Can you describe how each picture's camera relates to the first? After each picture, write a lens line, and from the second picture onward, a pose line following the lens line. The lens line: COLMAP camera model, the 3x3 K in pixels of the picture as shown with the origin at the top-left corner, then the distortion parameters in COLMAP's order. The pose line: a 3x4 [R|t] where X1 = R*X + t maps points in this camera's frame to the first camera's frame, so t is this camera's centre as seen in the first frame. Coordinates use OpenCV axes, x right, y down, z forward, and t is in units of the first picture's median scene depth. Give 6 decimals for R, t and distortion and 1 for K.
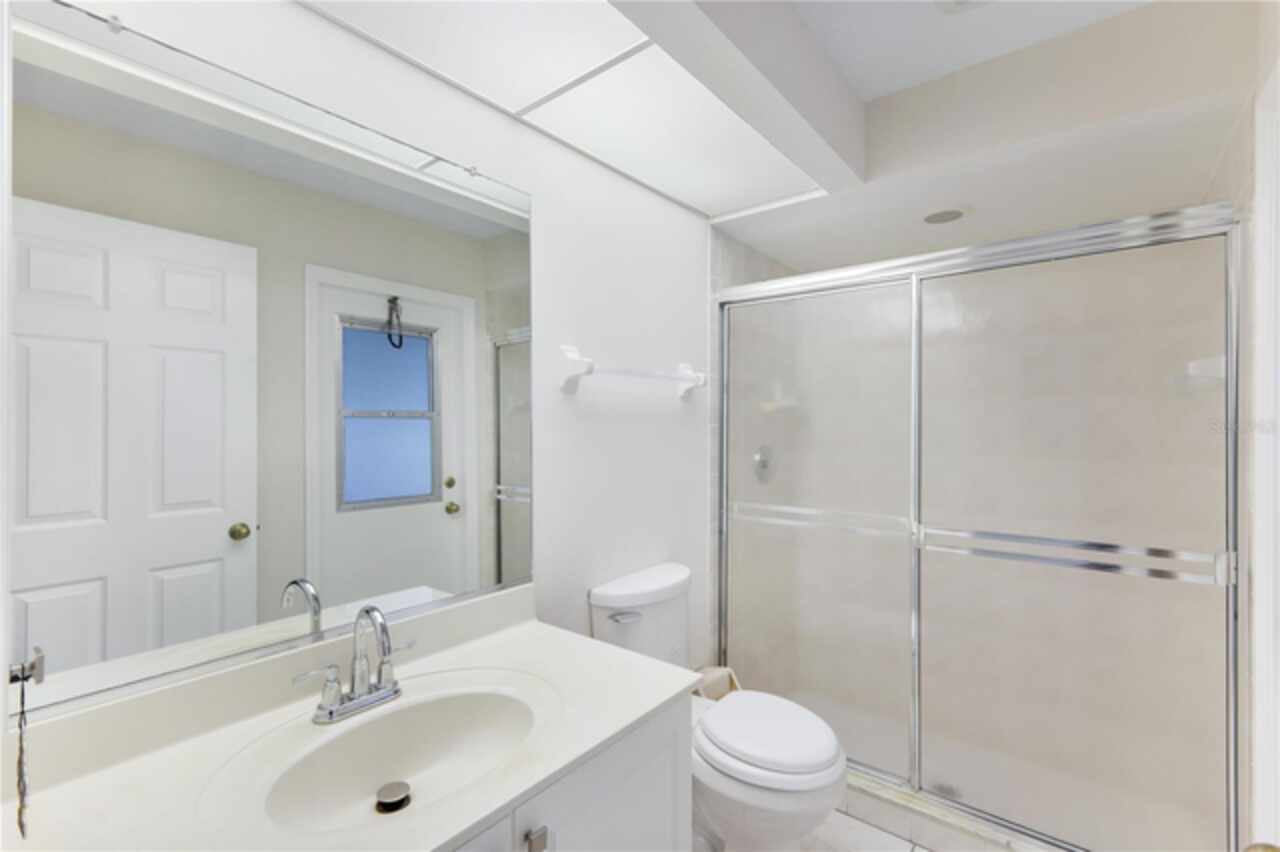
lens RADIAL K [[561.7, 0, 645.3], [0, 561.7, 425.3], [0, 0, 1]] dist [-0.000125, 0.000020]
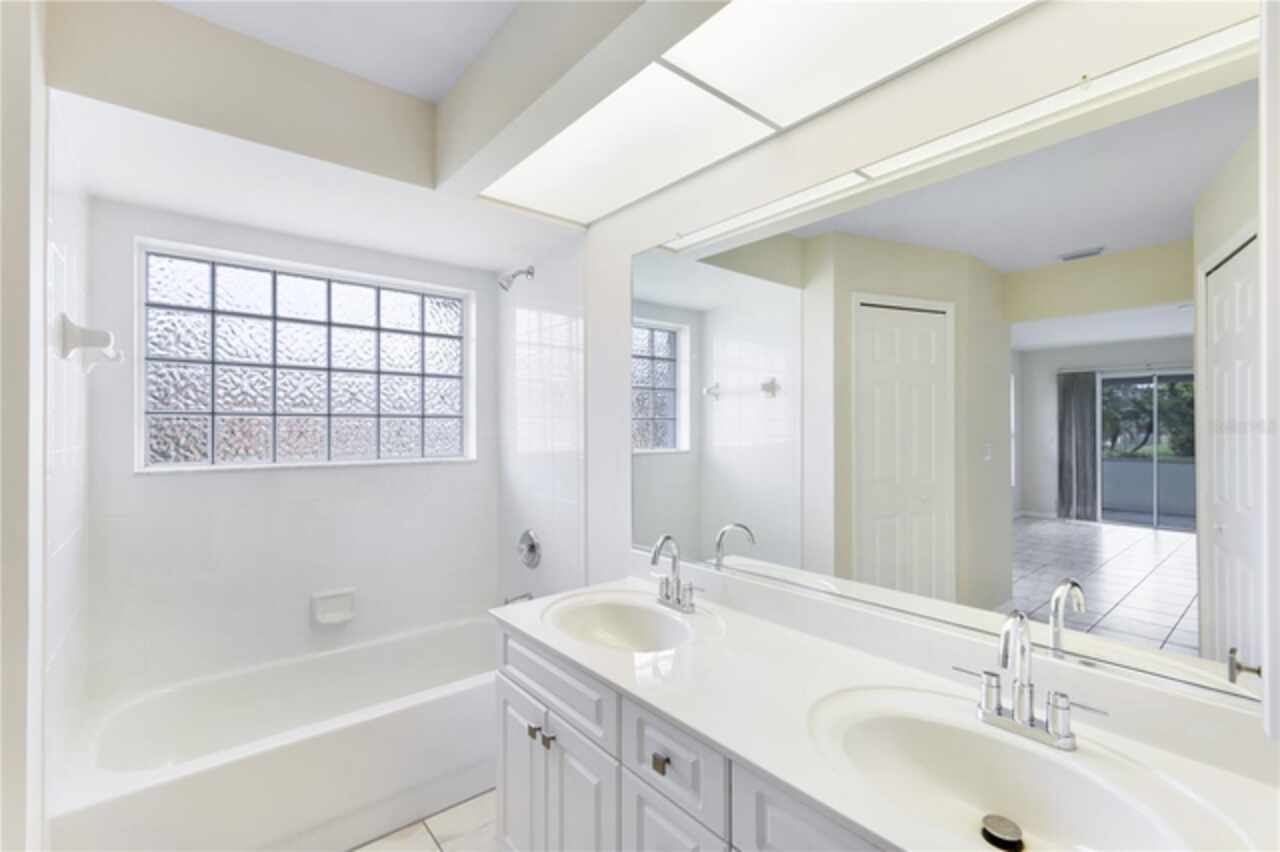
lens RADIAL K [[561.7, 0, 645.3], [0, 561.7, 425.3], [0, 0, 1]] dist [-0.000125, 0.000020]
pose [[-0.193386, -0.001831, -0.981121, 0.554202], [0.007323, 0.999968, -0.003310, -0.002791], [0.981096, -0.007824, -0.193366, 0.630087]]
